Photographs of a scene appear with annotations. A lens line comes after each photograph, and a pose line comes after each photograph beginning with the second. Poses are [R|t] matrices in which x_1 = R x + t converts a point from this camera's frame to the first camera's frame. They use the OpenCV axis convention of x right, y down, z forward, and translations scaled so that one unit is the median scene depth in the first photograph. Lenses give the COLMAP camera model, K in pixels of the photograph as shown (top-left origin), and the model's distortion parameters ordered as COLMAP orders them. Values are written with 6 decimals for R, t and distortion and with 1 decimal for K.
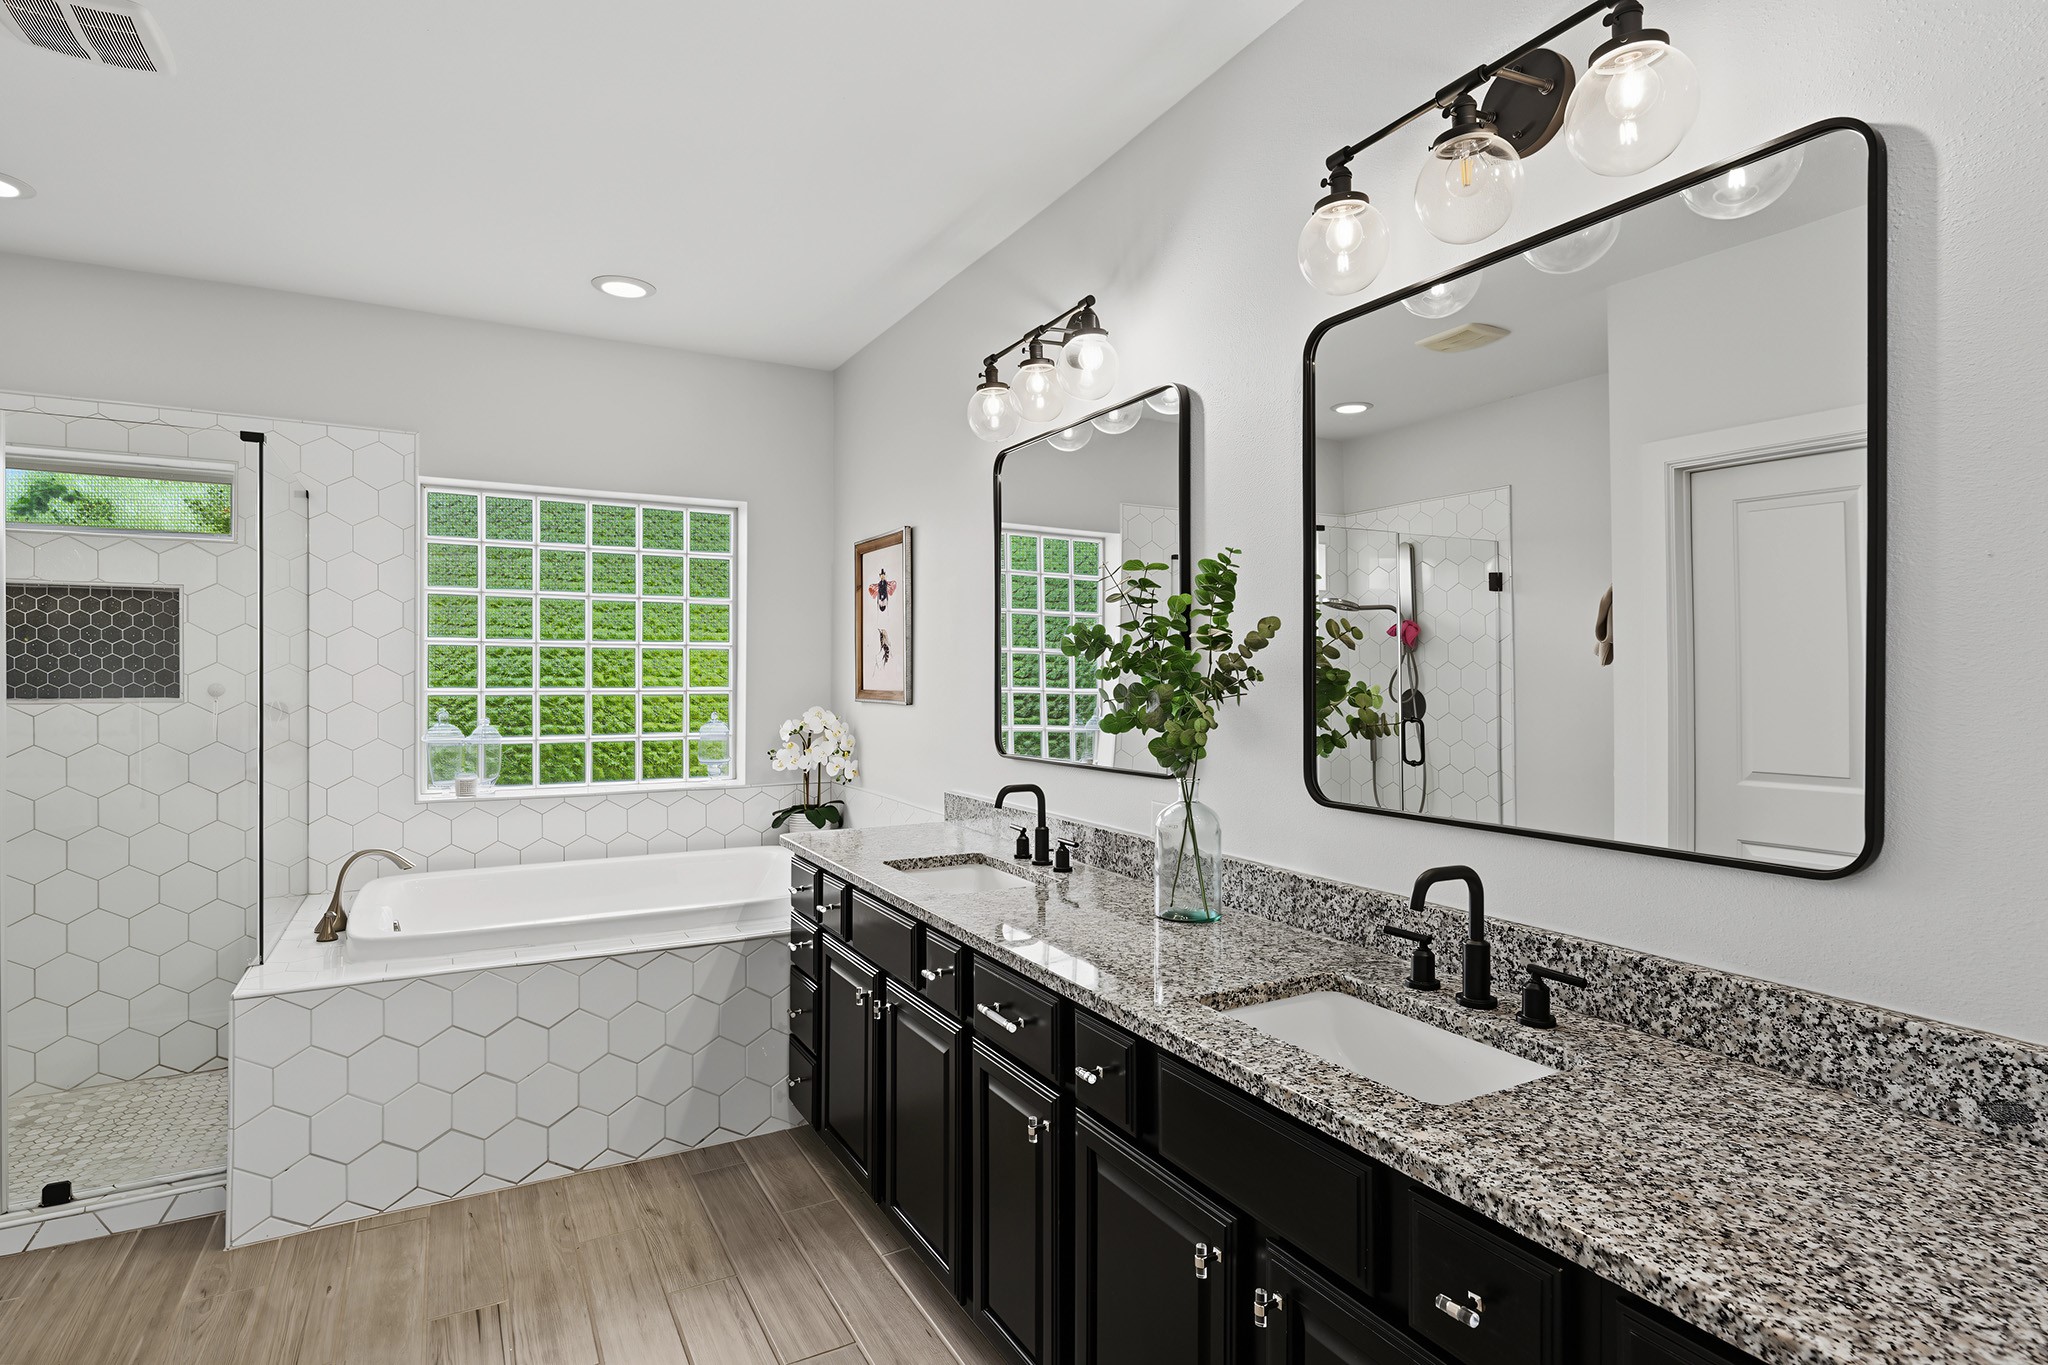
lens RADIAL K [[1035.1, 0, 1019.2], [0, 1035.1, 677.0], [0, 0, 1]] dist [-0.002668, 0.000680]
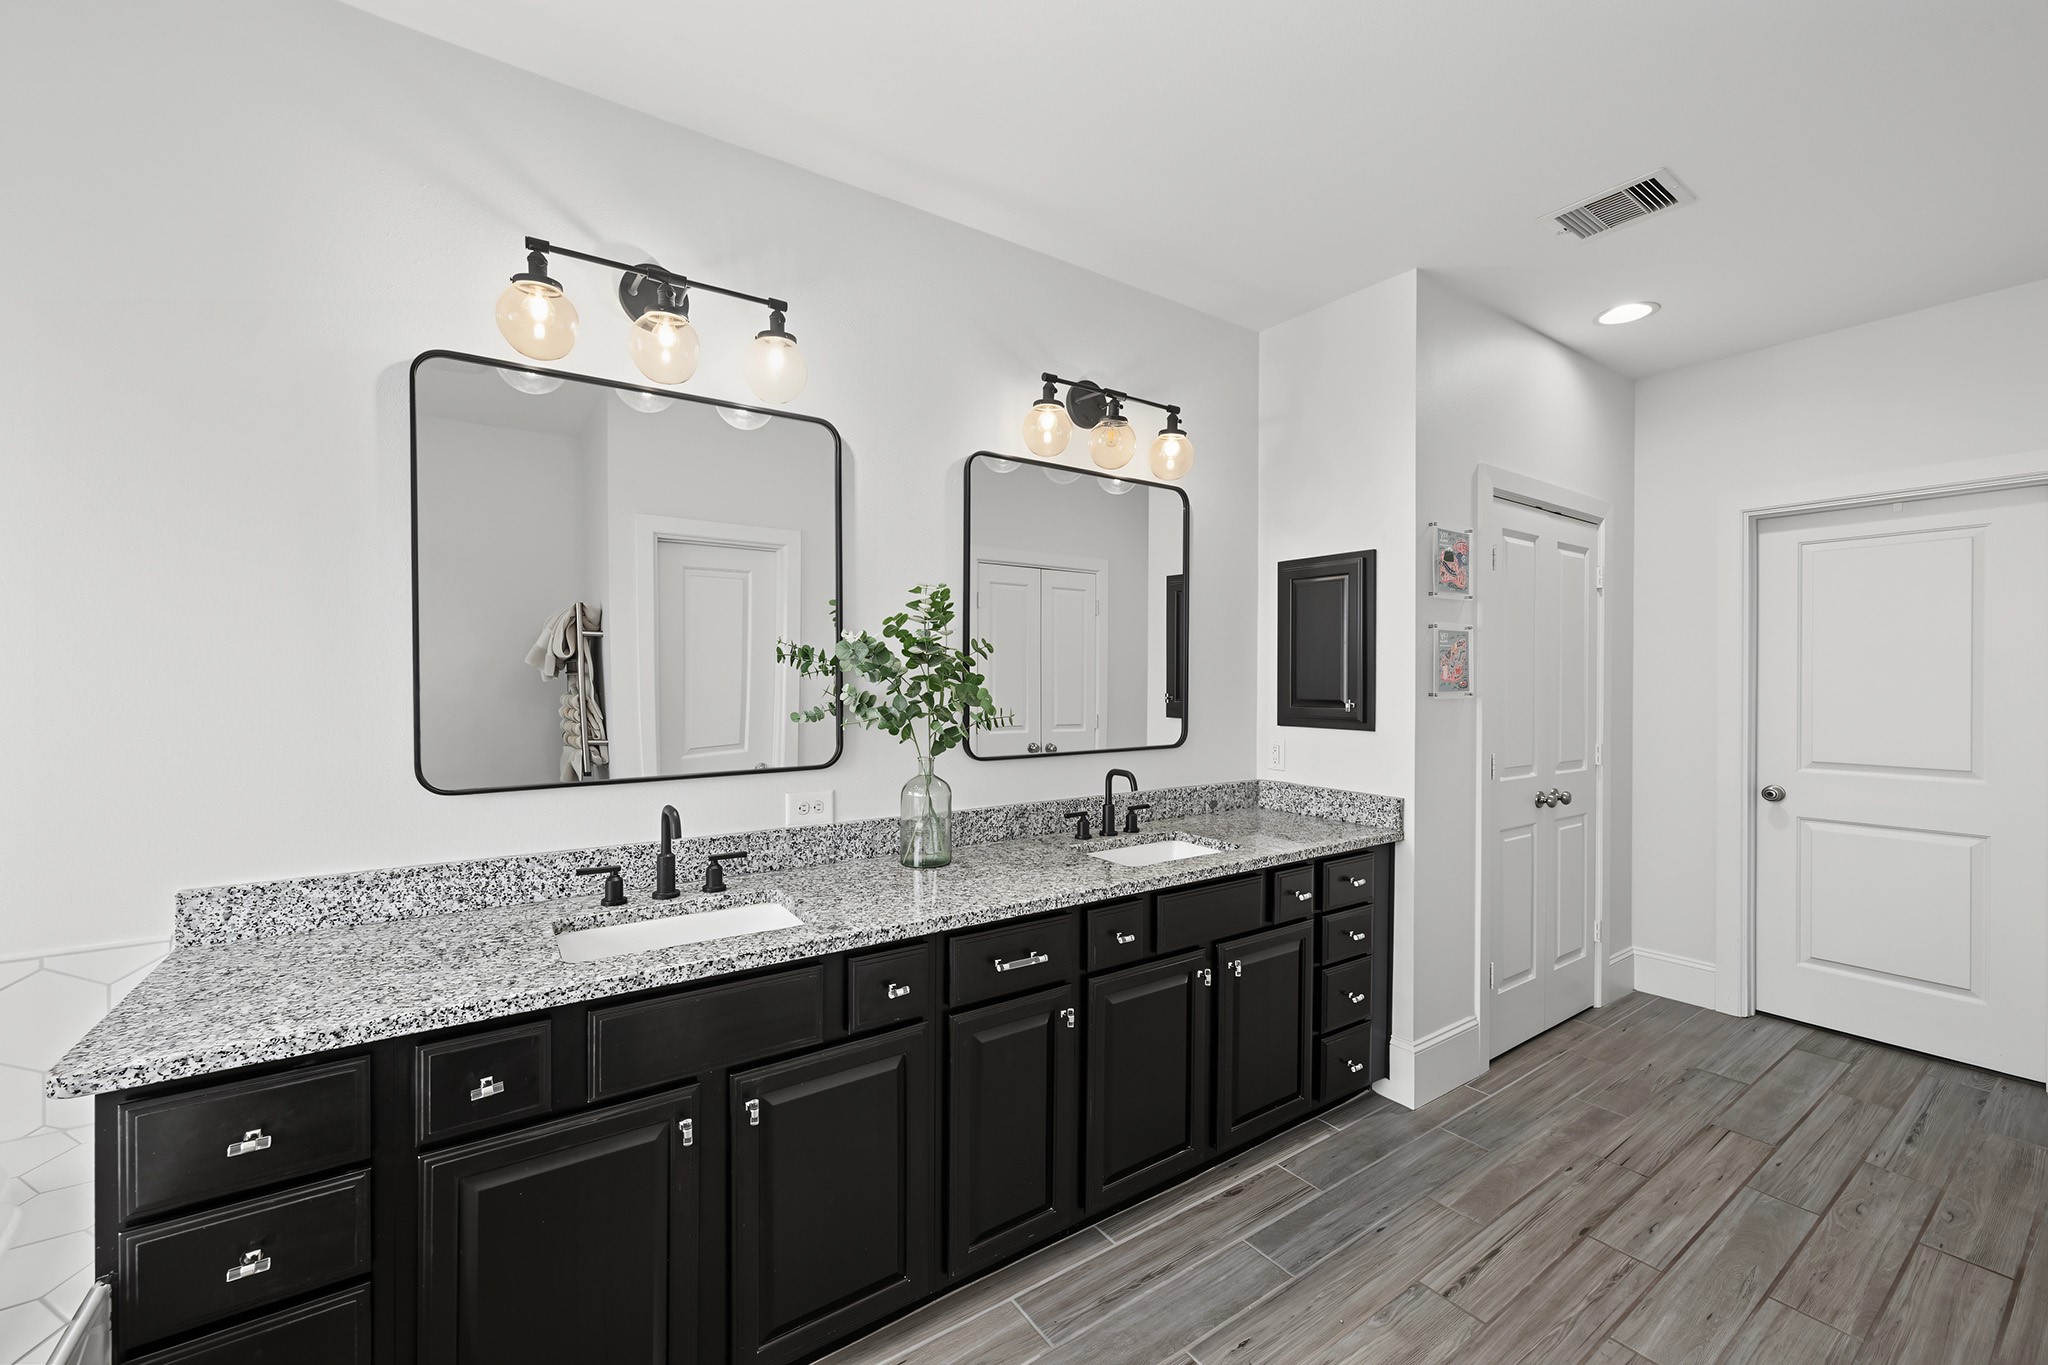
lens RADIAL K [[782.2, 0, 1024.0], [0, 782.2, 682.5], [0, 0, 1]] dist [-0.000389, -0.000004]
pose [[-0.076688, -0.005854, 0.997038, -0.823253], [0.002774, 0.999978, 0.006084, -0.002204], [-0.997051, 0.003232, -0.076670, 0.943089]]
